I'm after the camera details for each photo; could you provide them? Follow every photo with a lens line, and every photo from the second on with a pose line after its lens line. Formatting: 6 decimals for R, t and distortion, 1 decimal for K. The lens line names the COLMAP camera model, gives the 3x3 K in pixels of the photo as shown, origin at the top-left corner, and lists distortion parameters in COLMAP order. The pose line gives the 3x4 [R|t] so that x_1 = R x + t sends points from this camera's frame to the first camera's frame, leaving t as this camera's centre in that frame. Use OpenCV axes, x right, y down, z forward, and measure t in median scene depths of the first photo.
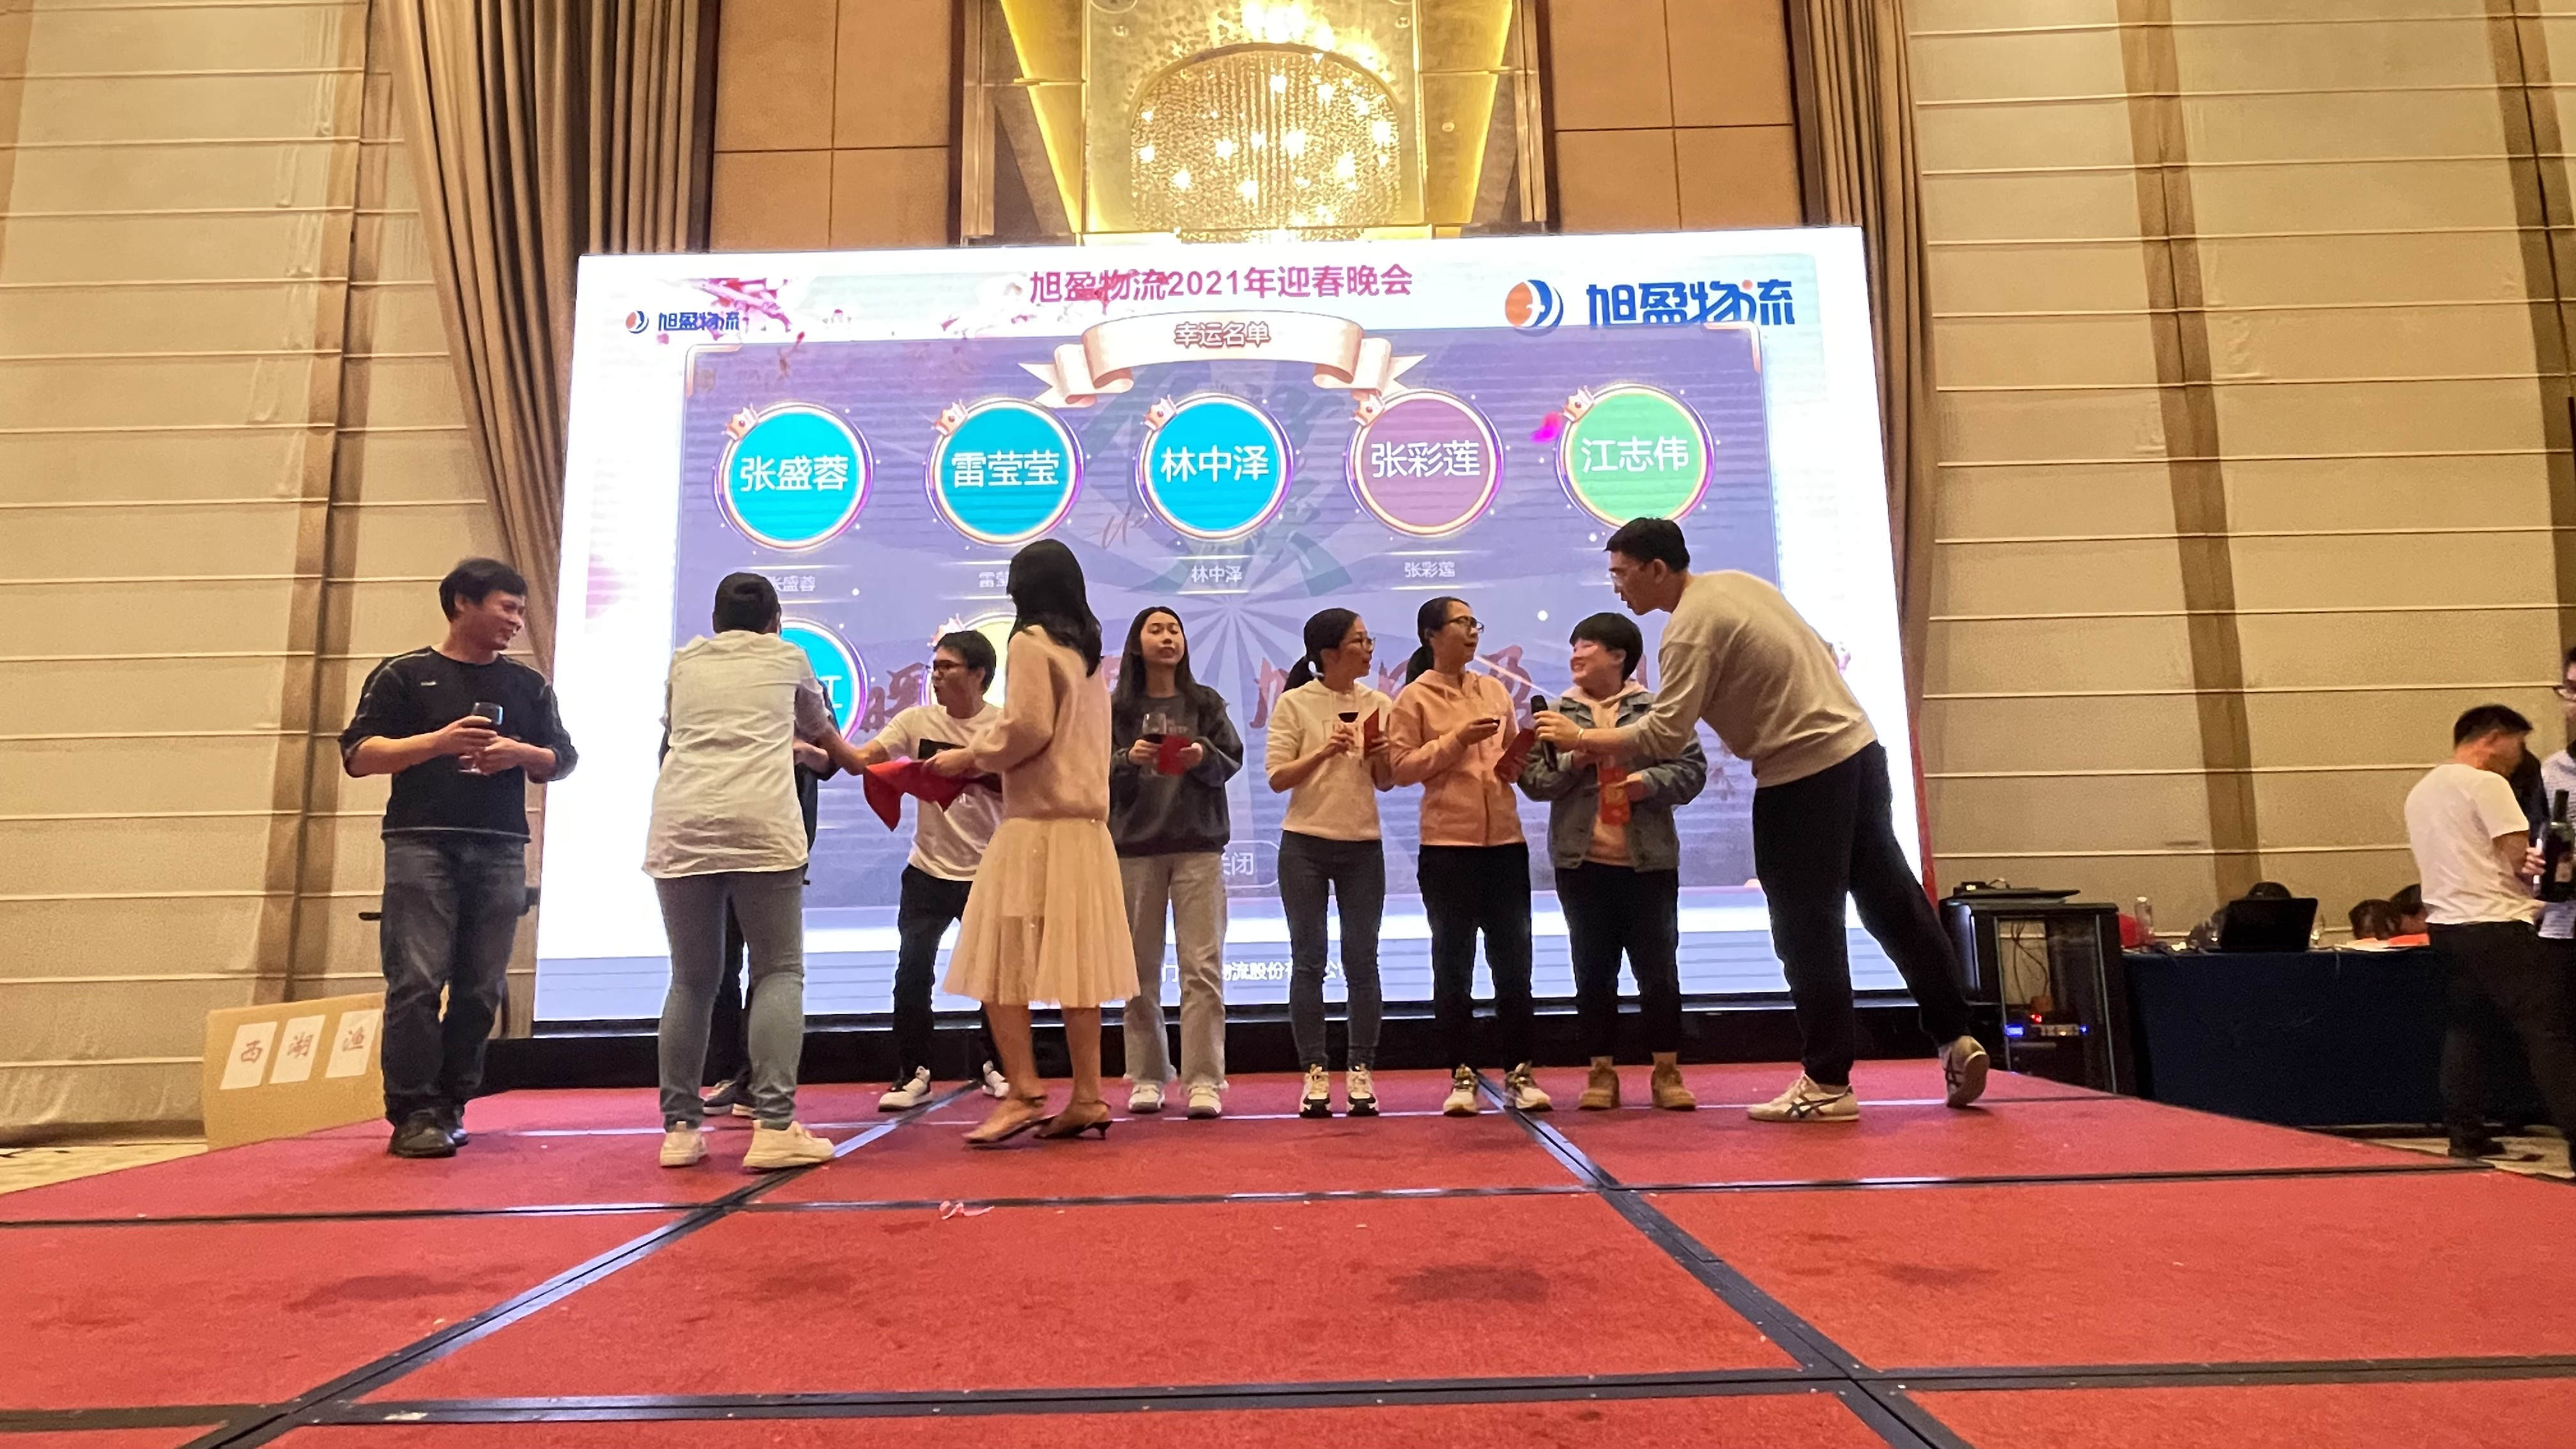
lens RADIAL K [[1368.1, 0, 1293.8], [0, 1368.1, 730.7], [0, 0, 1]] dist [-0.003216, 0.000028]
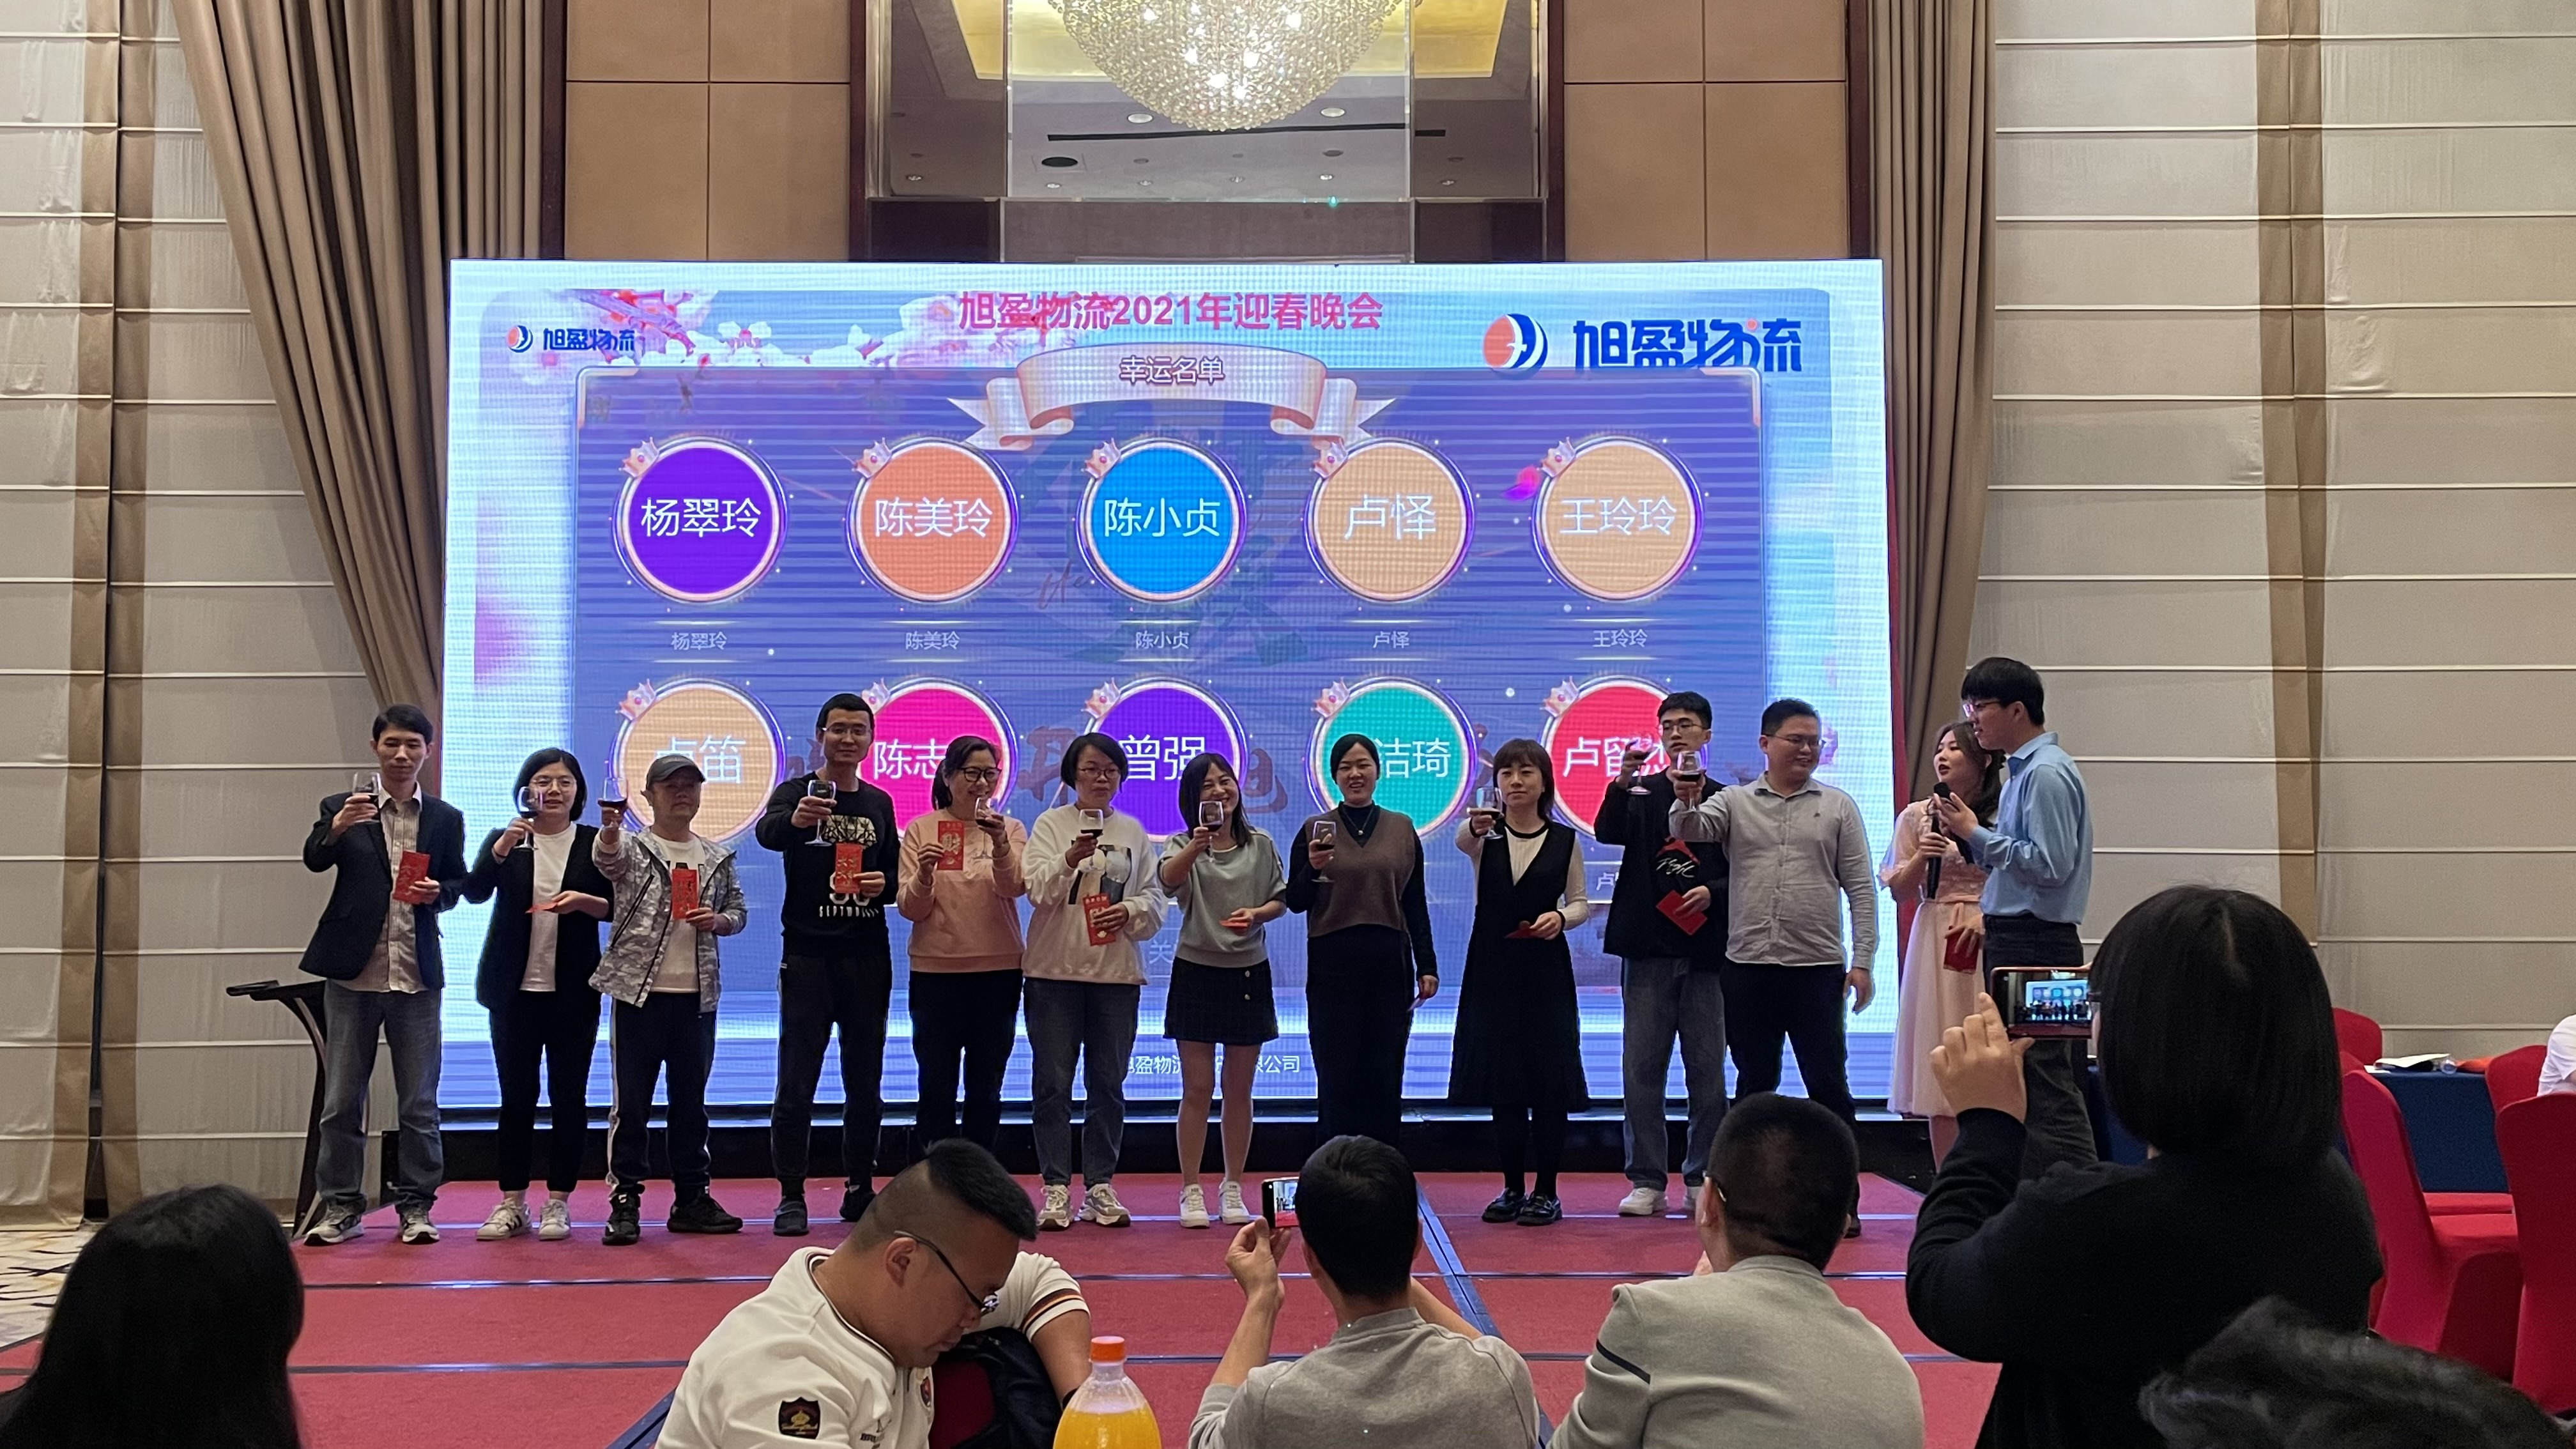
lens RADIAL K [[2452.4, 0, 1286.3], [0, 2452.4, 727.6], [0, 0, 1]] dist [0.129061, -0.205023]
pose [[0.999698, 0.020018, 0.014236, 0.005309], [-0.021095, 0.996574, 0.079975, -0.184434], [-0.012587, -0.080251, 0.996695, -0.650552]]
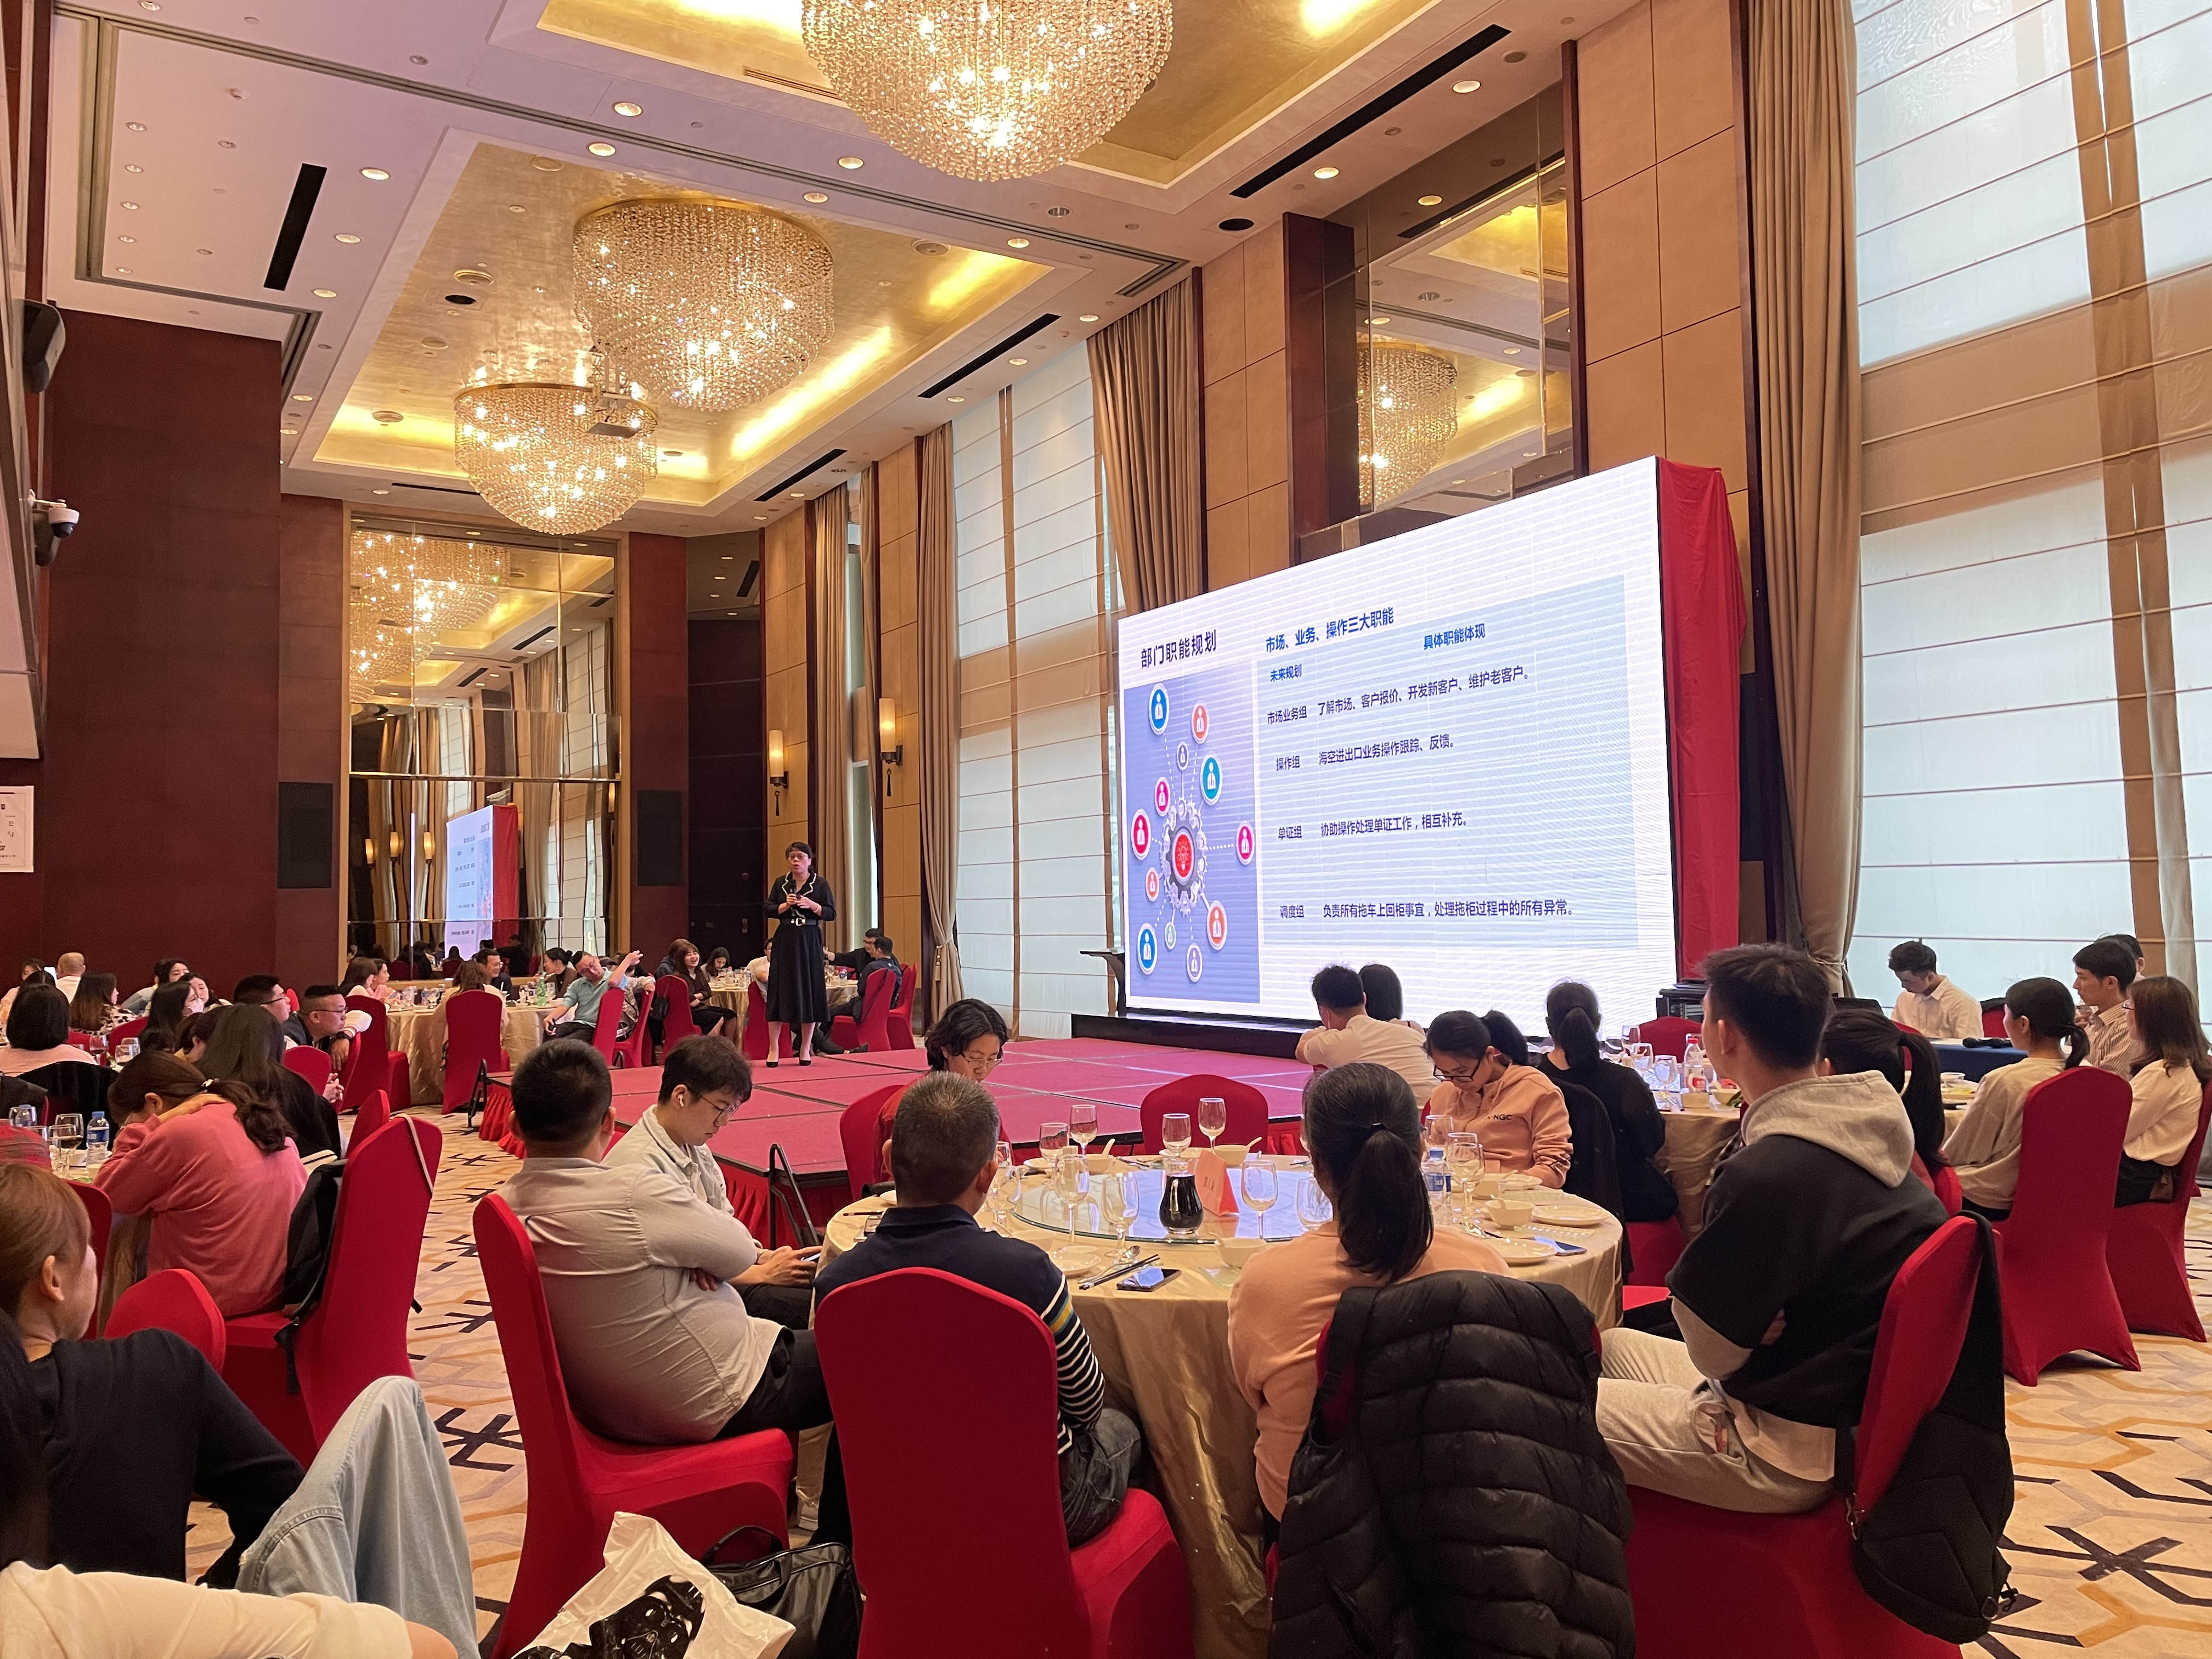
lens RADIAL K [[1670.0, 0, 1103.5], [0, 1670.0, 830.5], [0, 0, 1]] dist [0.003110, 0.002267]
pose [[0.531022, -0.032562, -0.846732, 1.454527], [0.129542, 0.990635, 0.043145, -0.156679], [0.837398, -0.132599, 0.530267, -0.304336]]
